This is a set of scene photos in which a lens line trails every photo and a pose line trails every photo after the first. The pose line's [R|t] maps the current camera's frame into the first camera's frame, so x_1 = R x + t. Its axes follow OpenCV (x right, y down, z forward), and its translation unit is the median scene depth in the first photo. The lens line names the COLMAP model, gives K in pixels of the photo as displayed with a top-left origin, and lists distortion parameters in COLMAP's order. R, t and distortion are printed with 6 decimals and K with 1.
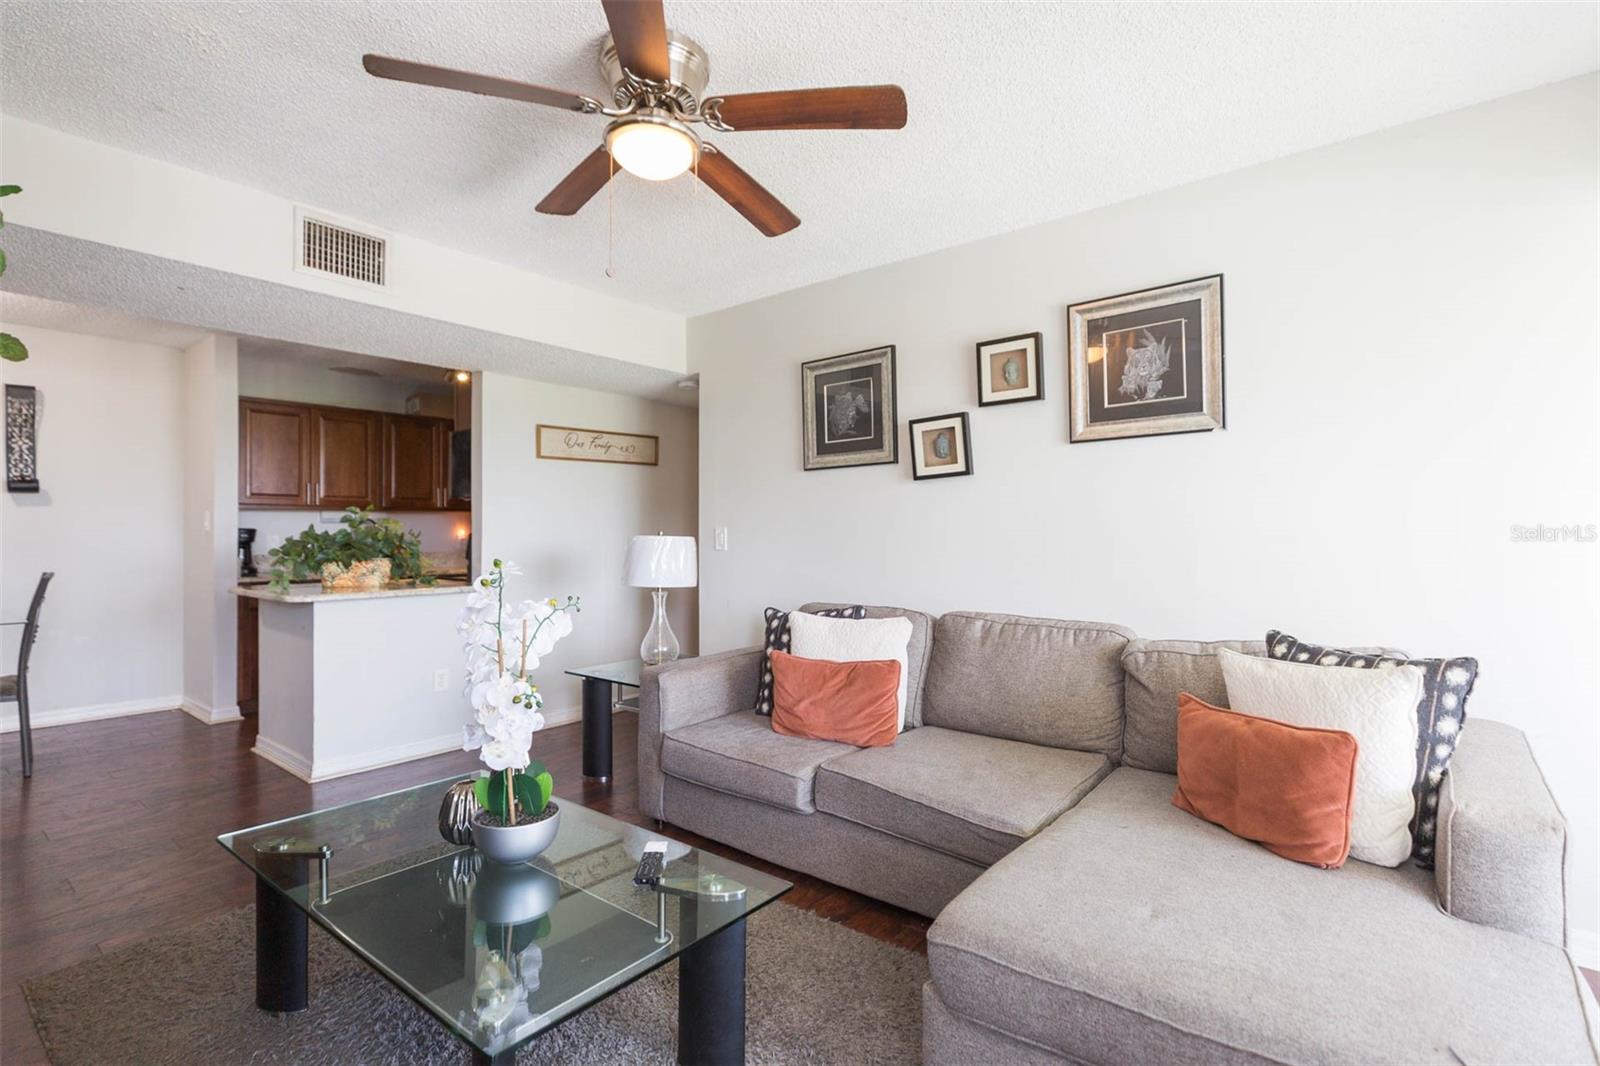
lens RADIAL K [[766.4, 0, 833.5], [0, 766.4, 529.9], [0, 0, 1]] dist [0.003530, -0.000370]
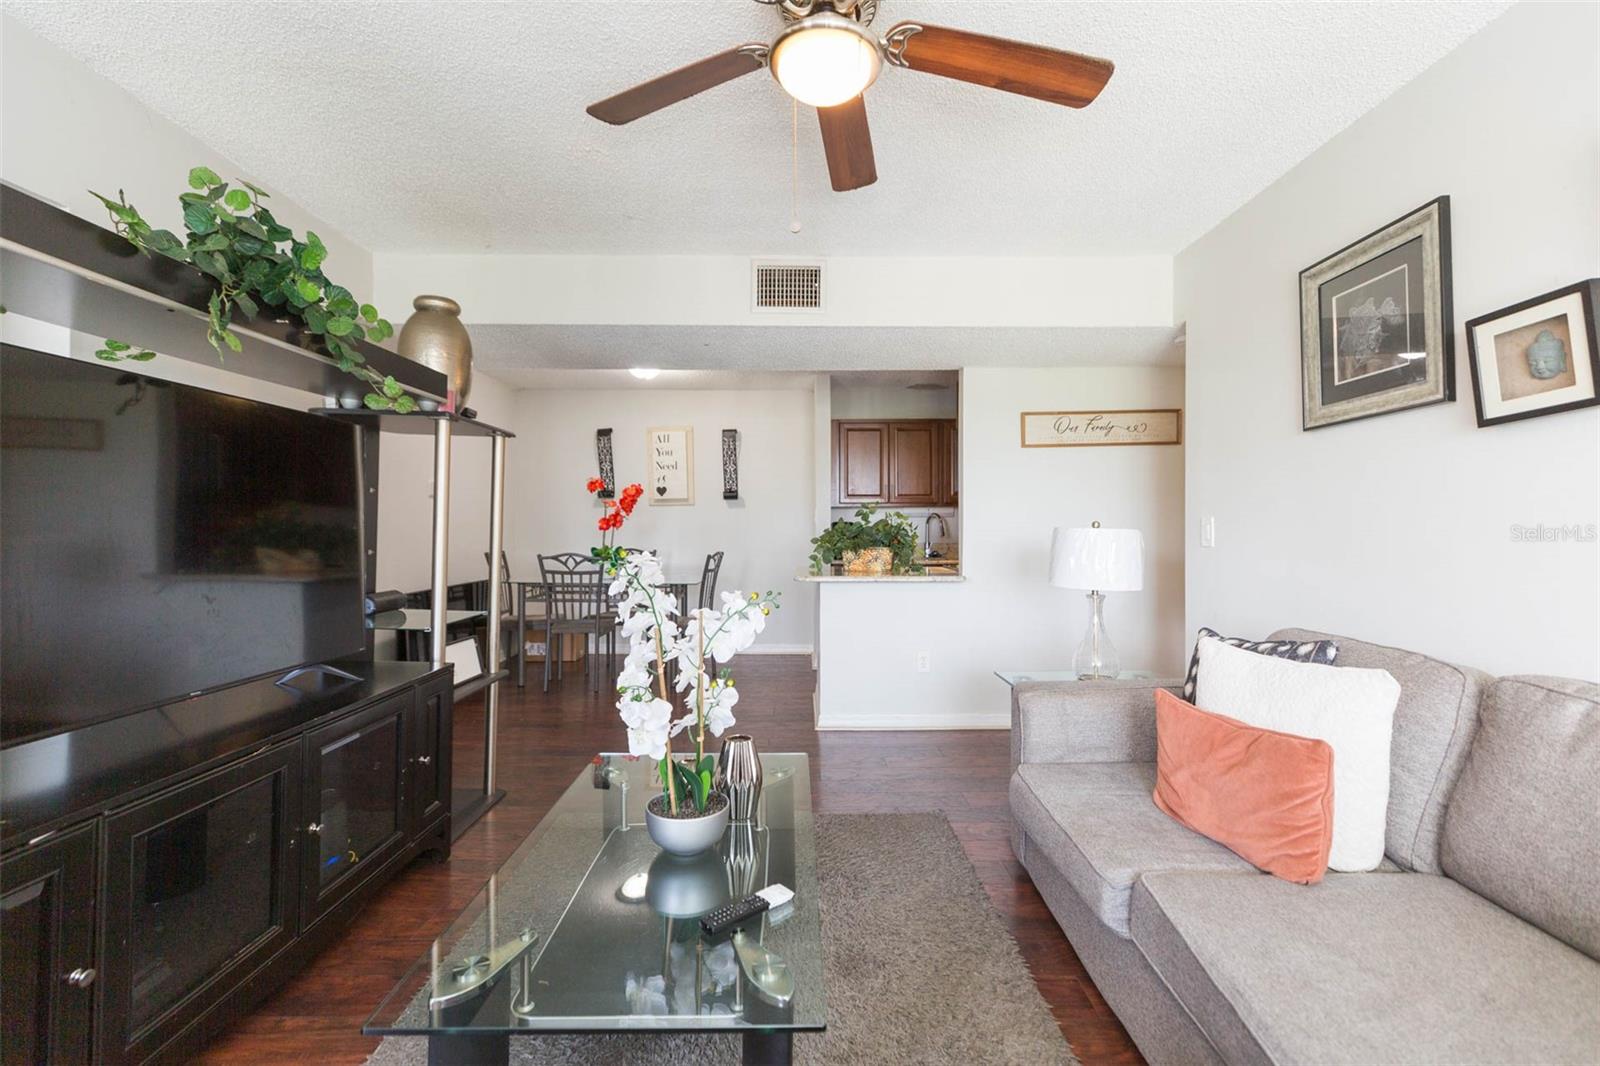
lens RADIAL K [[726.0, 0, 800.3], [0, 726.0, 531.5], [0, 0, 1]] dist [0.002068, -0.000858]
pose [[0.607924, 0.004003, -0.793985, 0.218878], [0.005786, 0.999938, 0.009472, 0.002746], [0.793974, -0.010353, 0.607863, 0.280950]]
